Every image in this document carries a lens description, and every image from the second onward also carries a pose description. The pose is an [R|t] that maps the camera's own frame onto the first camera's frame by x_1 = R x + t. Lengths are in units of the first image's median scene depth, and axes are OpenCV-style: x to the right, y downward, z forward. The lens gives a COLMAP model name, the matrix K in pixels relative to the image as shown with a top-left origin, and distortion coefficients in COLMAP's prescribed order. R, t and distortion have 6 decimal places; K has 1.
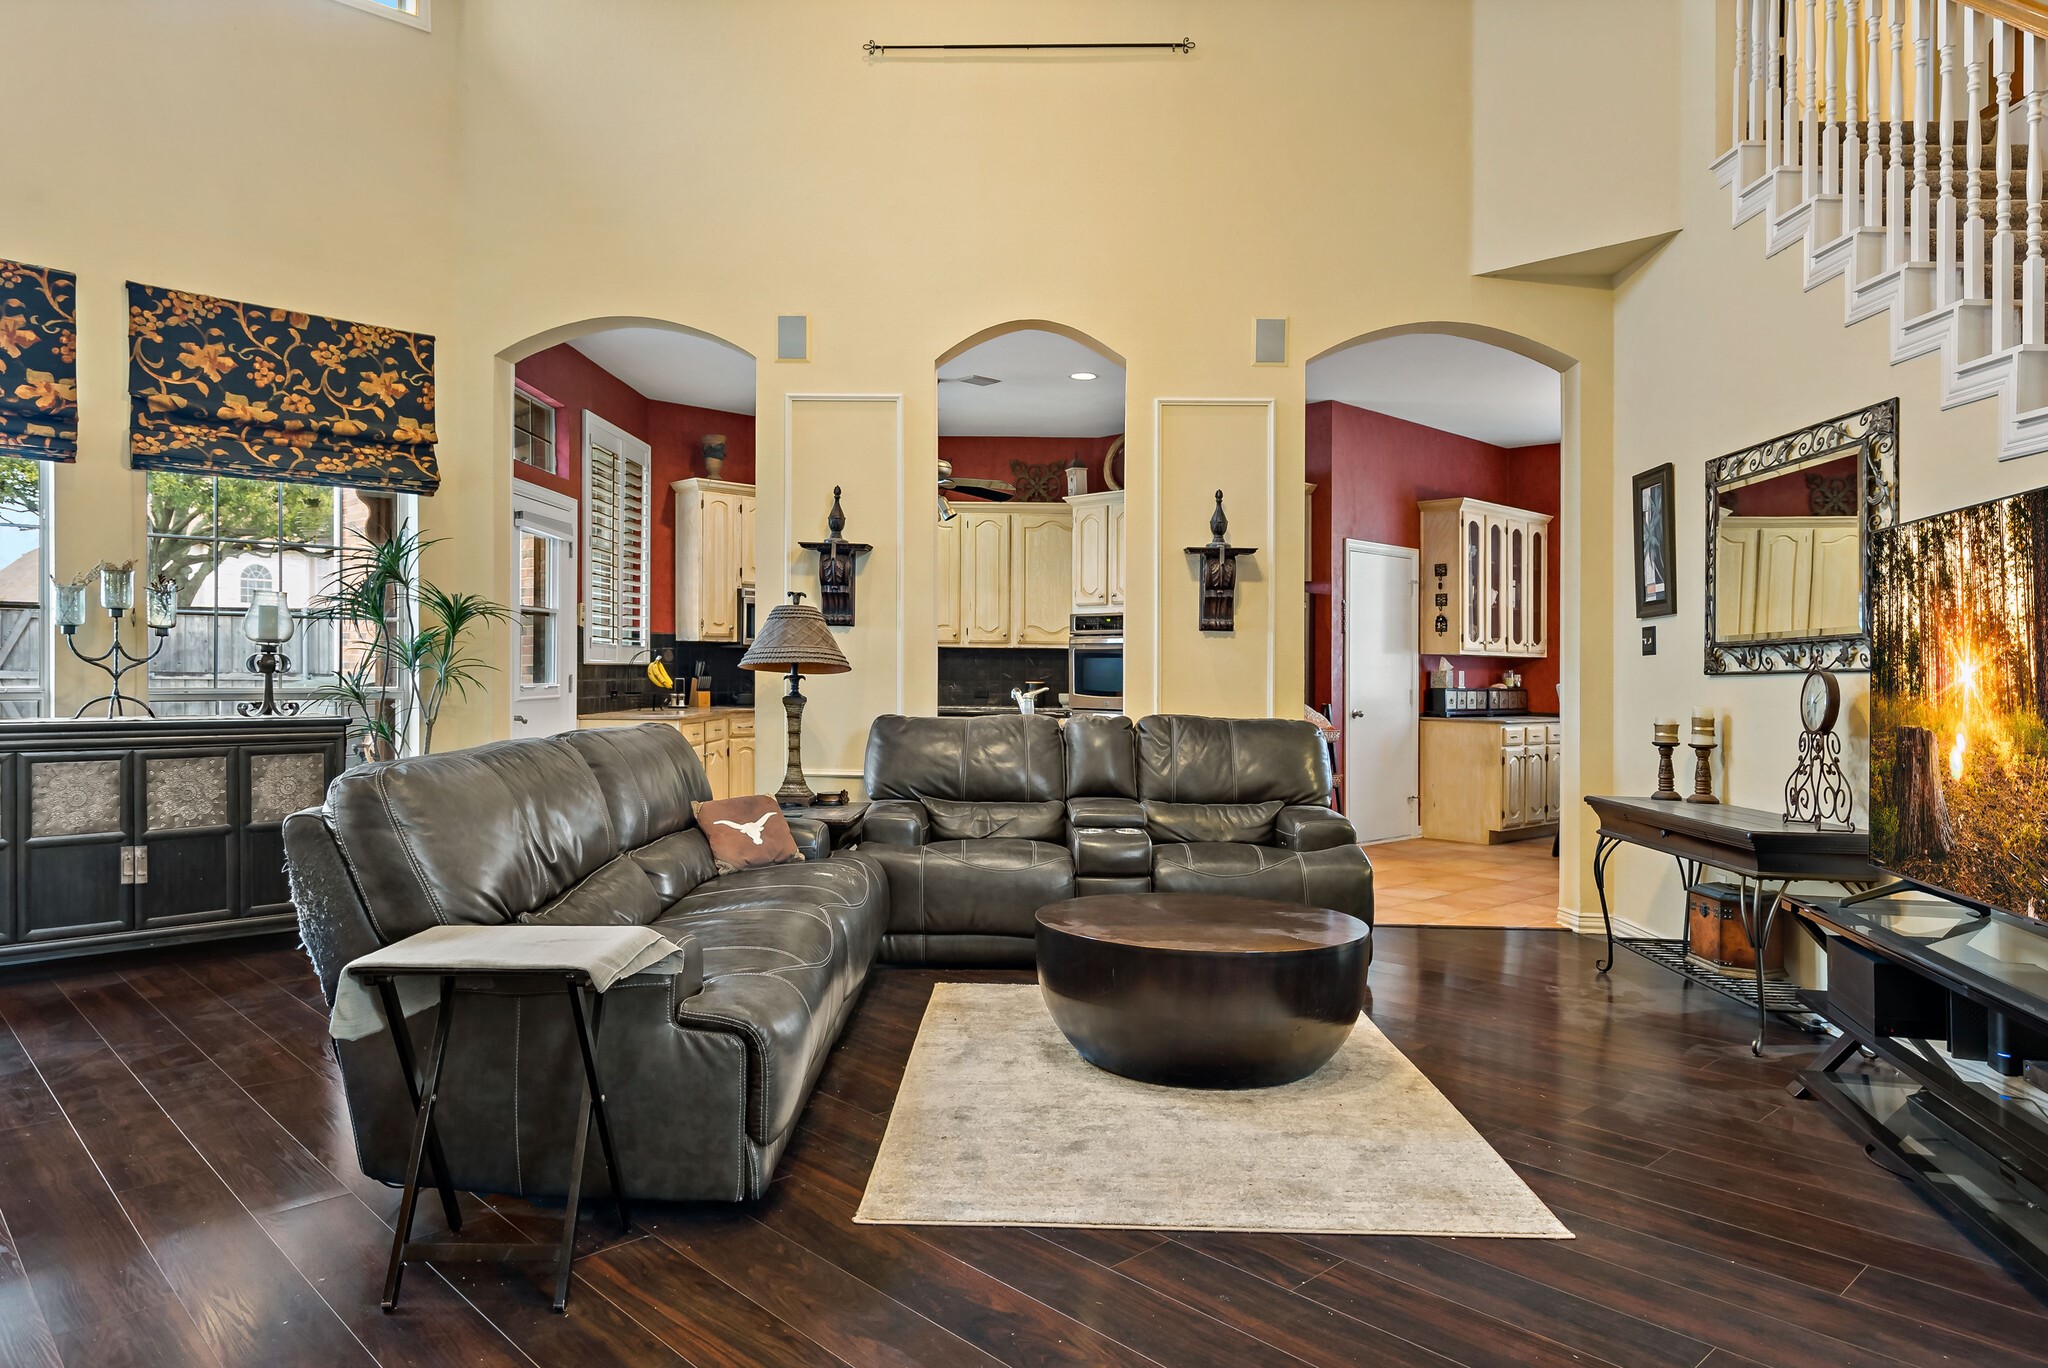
lens RADIAL K [[1302.2, 0, 1024.0], [0, 1302.2, 684.0], [0, 0, 1]] dist [0.007586, 0.000667]
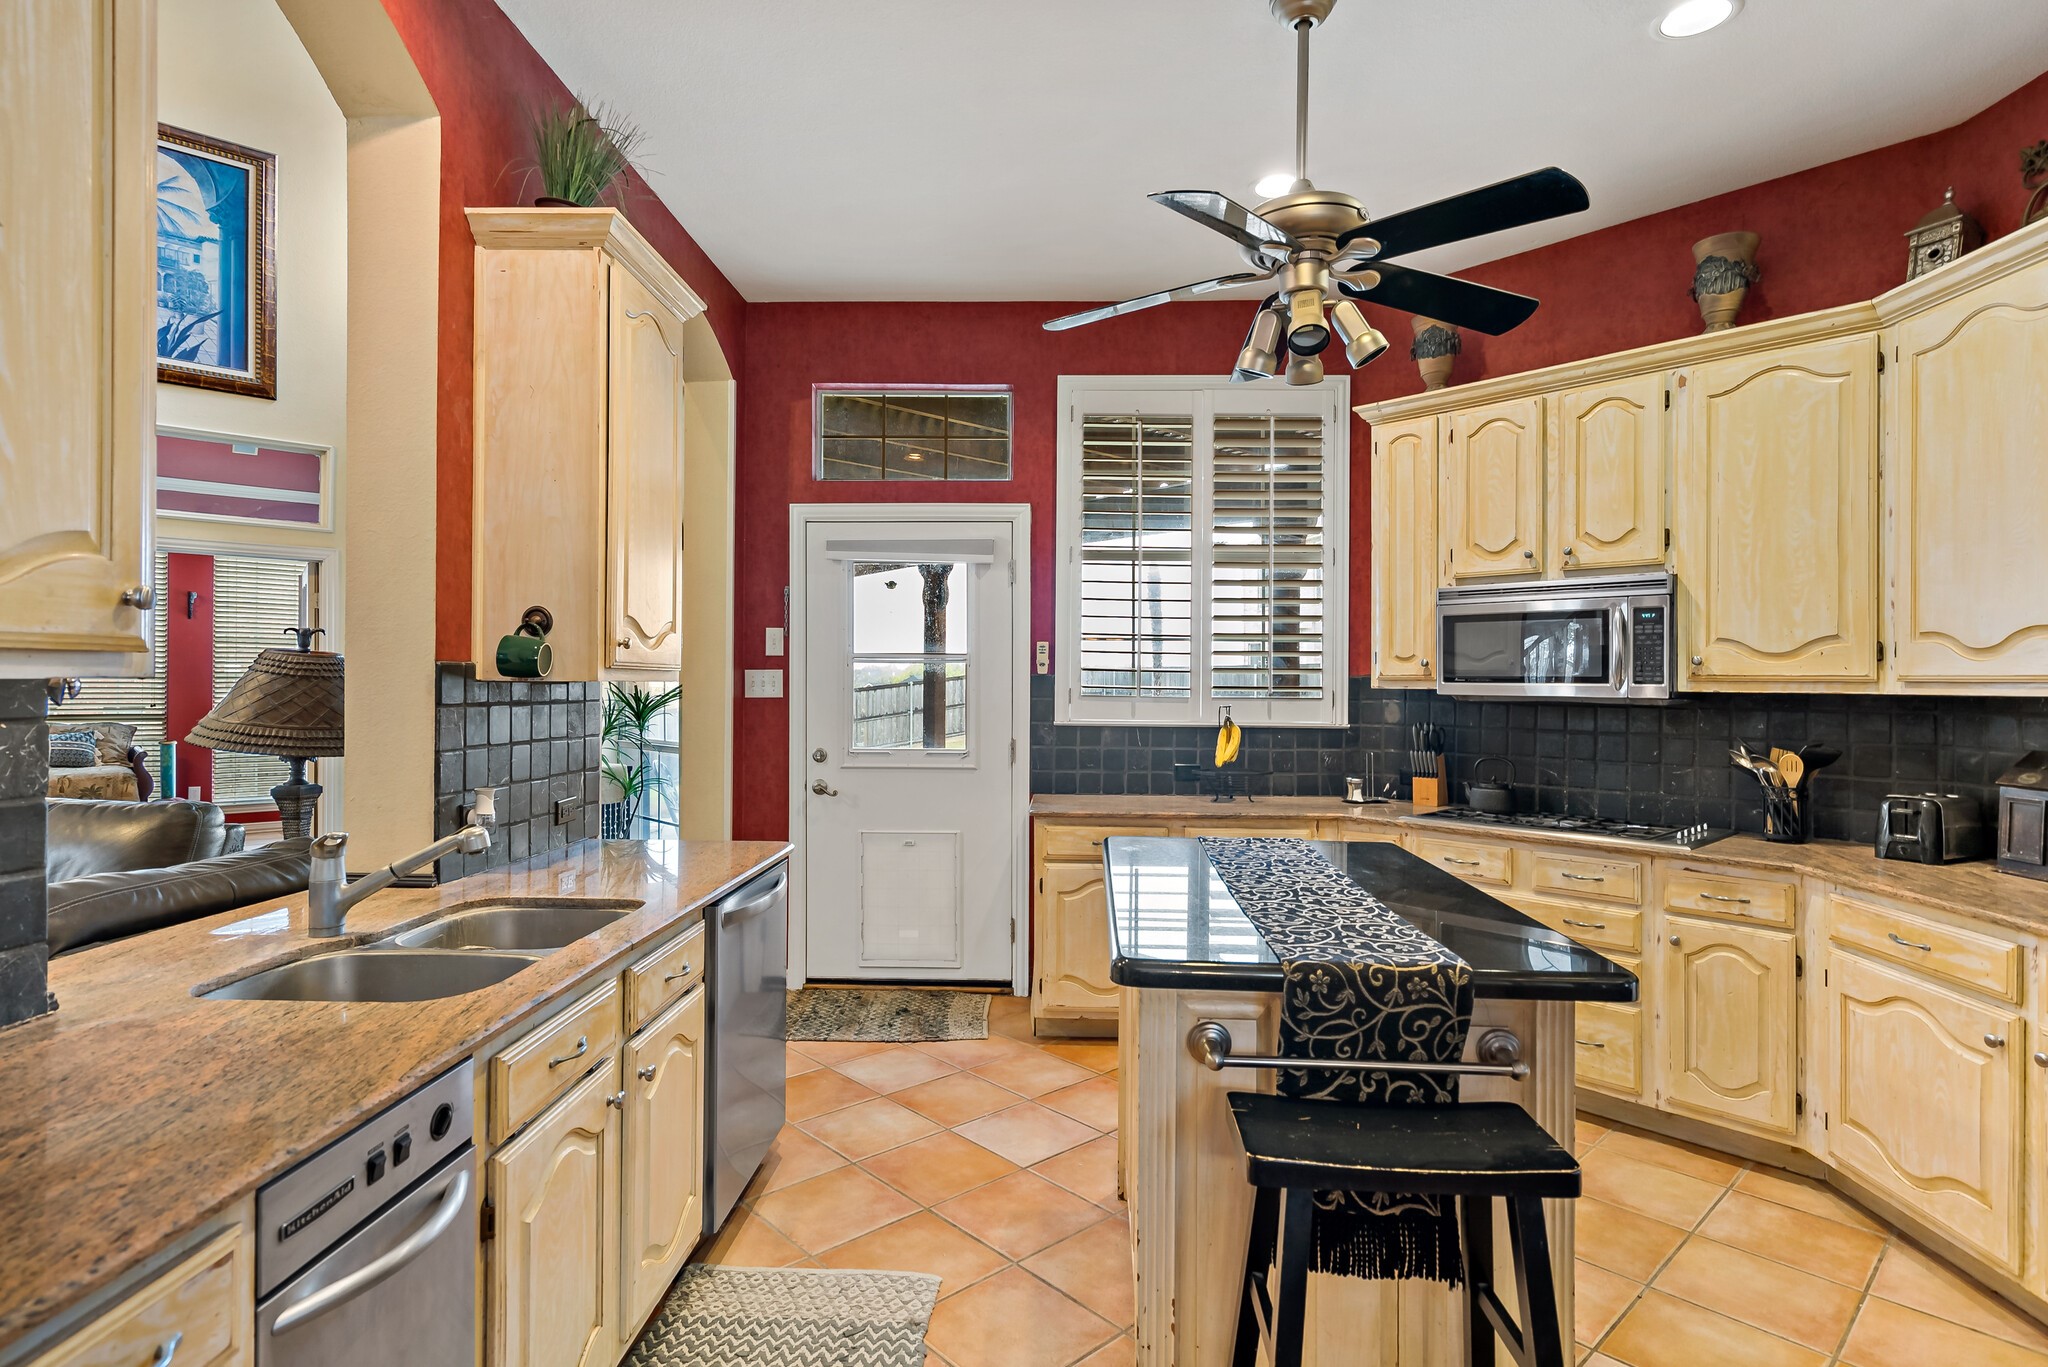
lens RADIAL K [[1041.7, 0, 1028.6], [0, 1041.7, 670.5], [0, 0, 1]] dist [0.001410, 0.001017]
pose [[-0.019812, -0.023224, -0.999534, 0.341973], [-0.017860, 0.999579, -0.022871, -0.044629], [0.999644, 0.017398, -0.020219, 1.379924]]
